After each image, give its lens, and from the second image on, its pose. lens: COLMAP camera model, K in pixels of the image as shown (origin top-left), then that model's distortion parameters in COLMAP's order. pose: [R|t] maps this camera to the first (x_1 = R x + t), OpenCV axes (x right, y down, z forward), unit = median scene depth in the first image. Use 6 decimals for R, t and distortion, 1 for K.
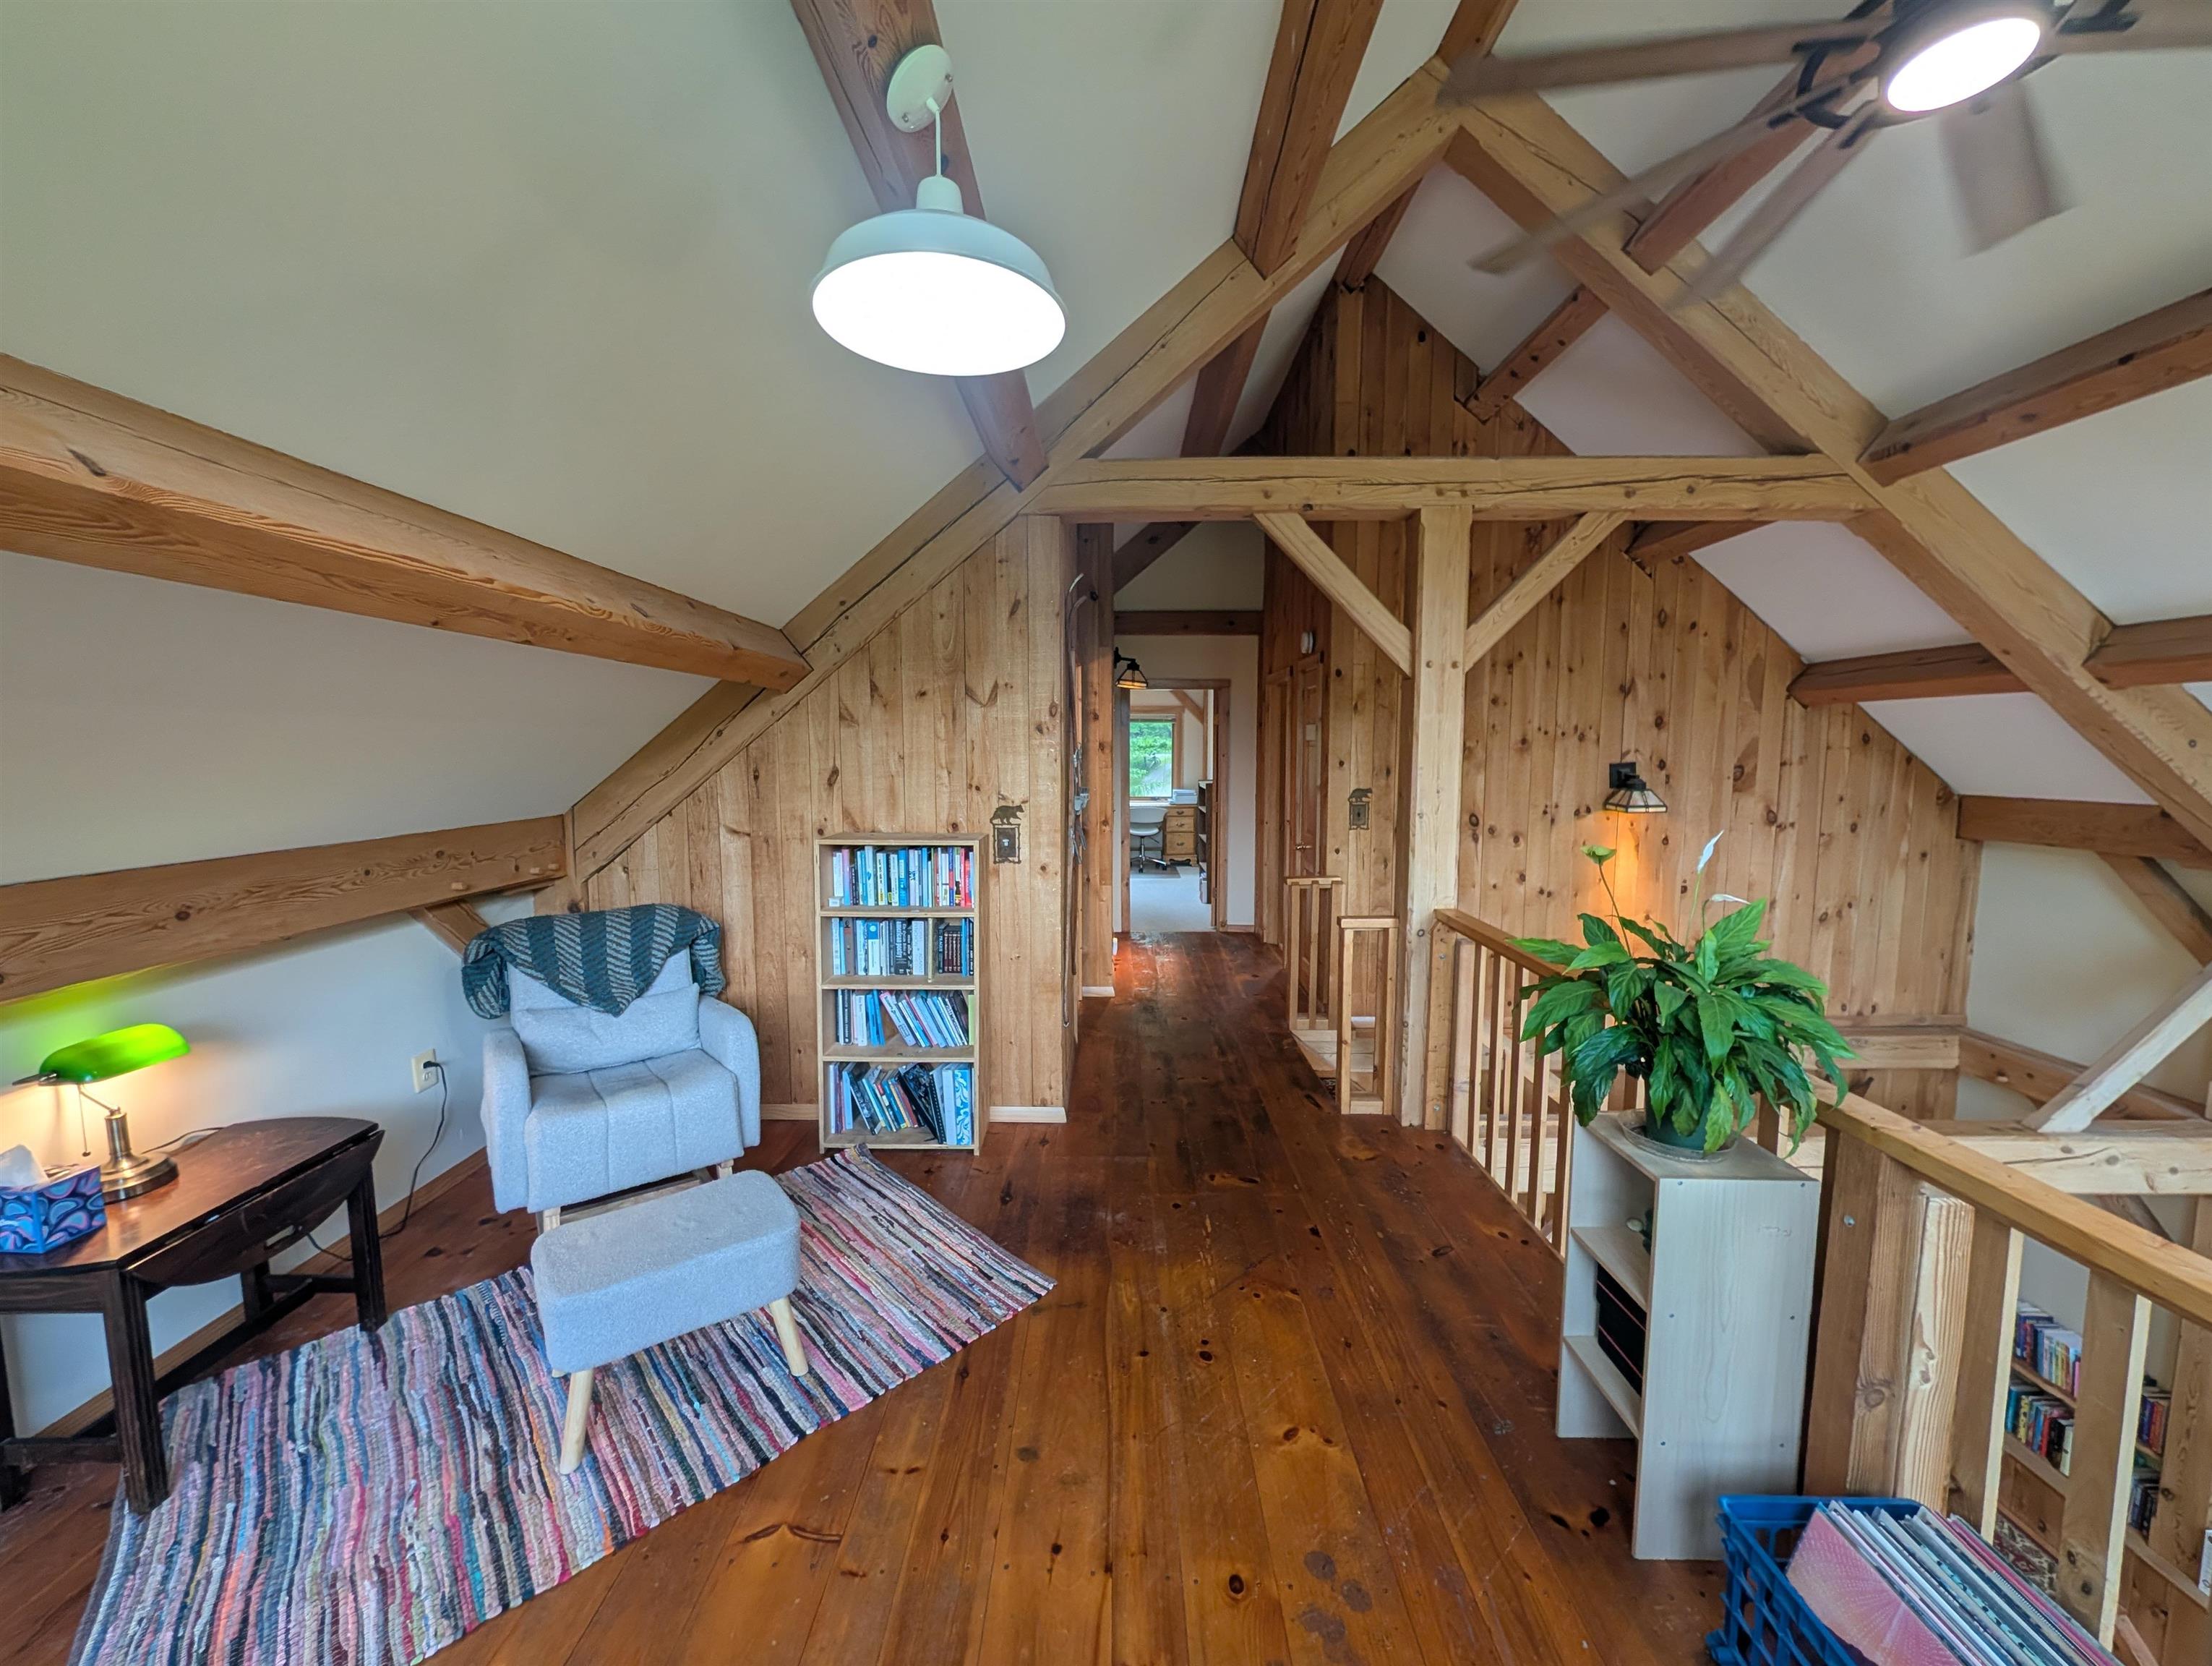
lens RADIAL K [[852.5, 0, 1106.2], [0, 852.5, 829.9], [0, 0, 1]] dist [0.000812, -0.000517]
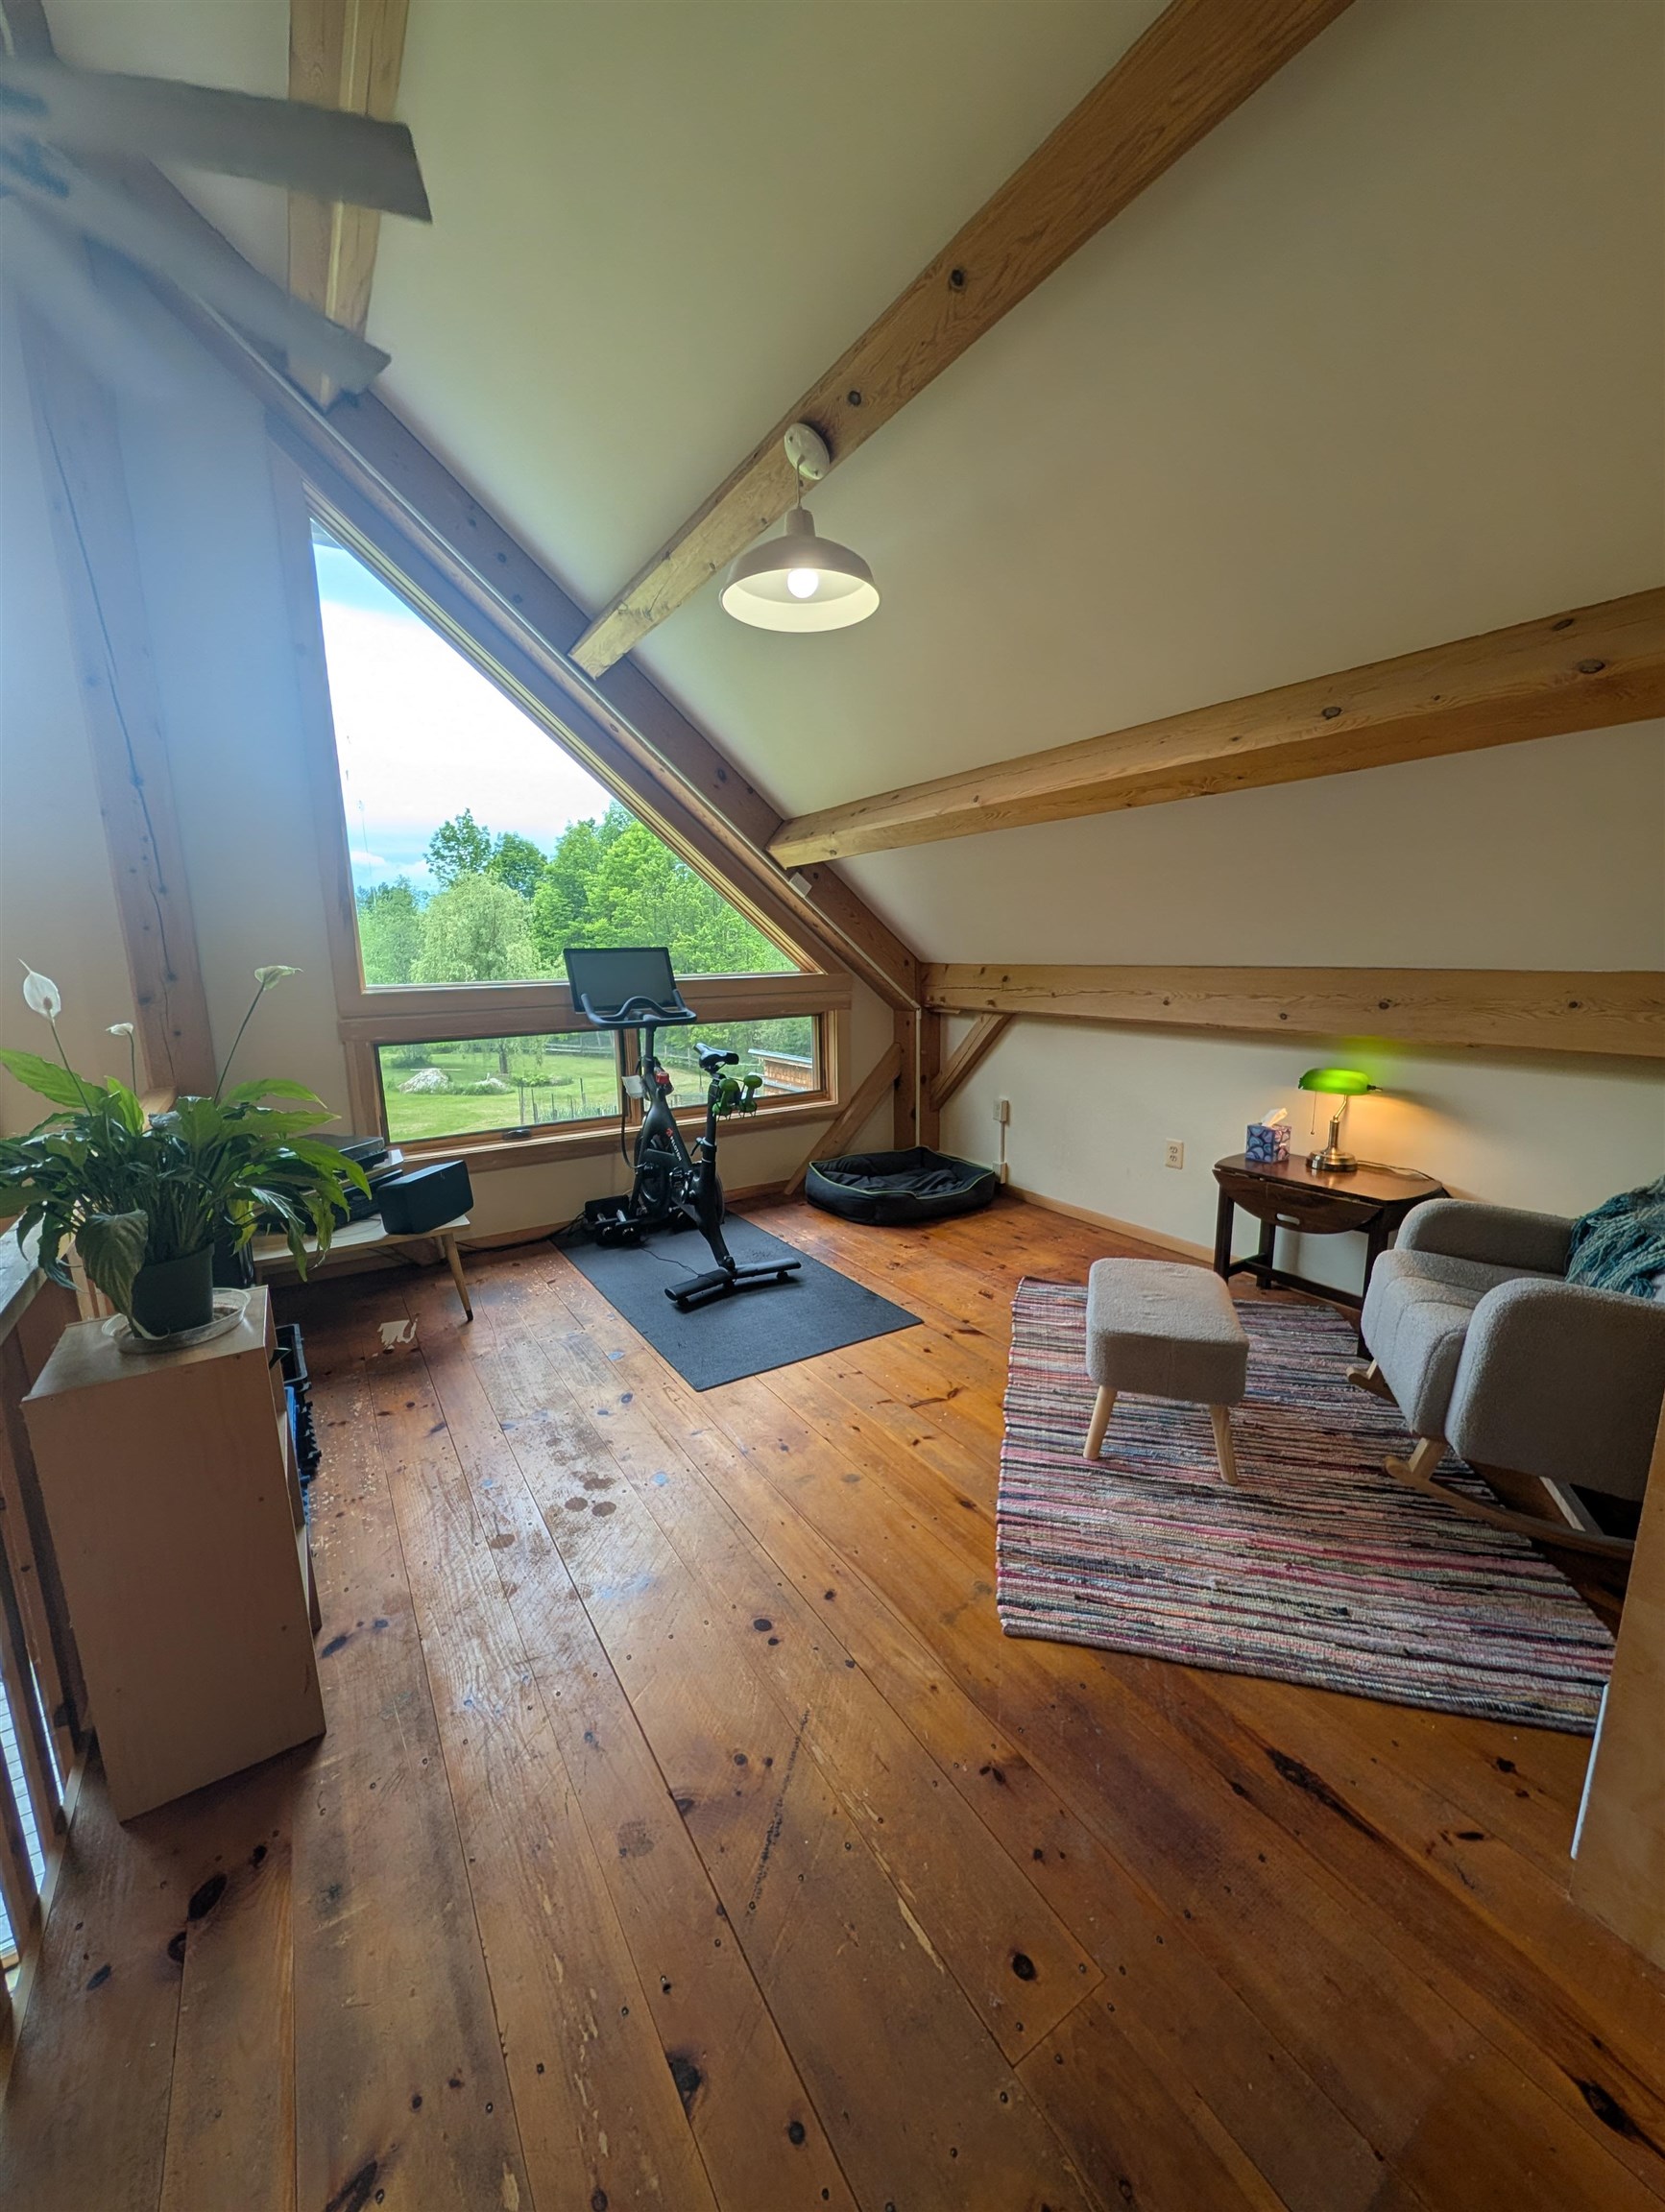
lens RADIAL K [[852.4, 0, 839.3], [0, 852.4, 1108.8], [0, 0, 1]] dist [0.000812, -0.000517]
pose [[-0.836662, 0.117707, -0.534922, 0.135597], [-0.037163, 0.962185, 0.269850, -0.024707], [0.546457, 0.245652, -0.800650, 0.491146]]
